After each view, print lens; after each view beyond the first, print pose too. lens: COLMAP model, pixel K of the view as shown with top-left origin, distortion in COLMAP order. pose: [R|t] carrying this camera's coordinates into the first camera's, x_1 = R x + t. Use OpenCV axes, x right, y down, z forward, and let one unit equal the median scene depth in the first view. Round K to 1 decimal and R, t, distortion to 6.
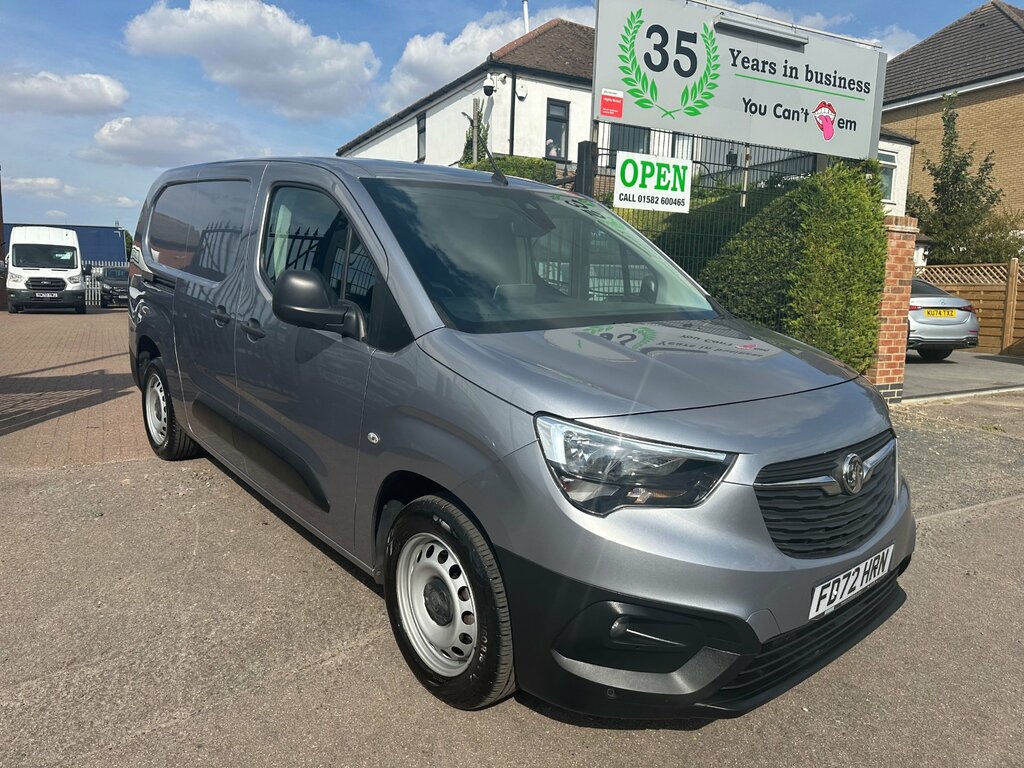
lens RADIAL K [[717.0, 0, 513.4], [0, 717.0, 376.9], [0, 0, 1]] dist [0.018350, -0.024297]
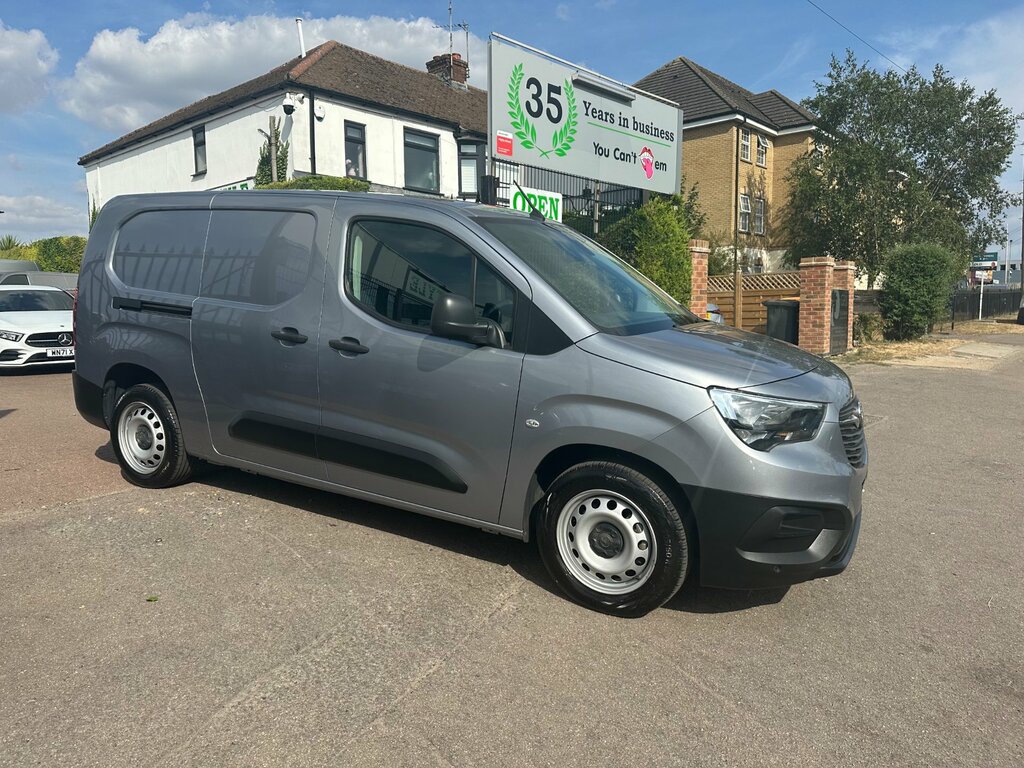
lens RADIAL K [[717.0, 0, 507.9], [0, 717.0, 377.8], [0, 0, 1]] dist [0.018350, -0.024297]
pose [[0.935983, -0.063404, 0.346288, -0.254406], [0.070104, 0.997516, -0.006845, 0.003662], [-0.344994, 0.030683, 0.938103, -0.065940]]
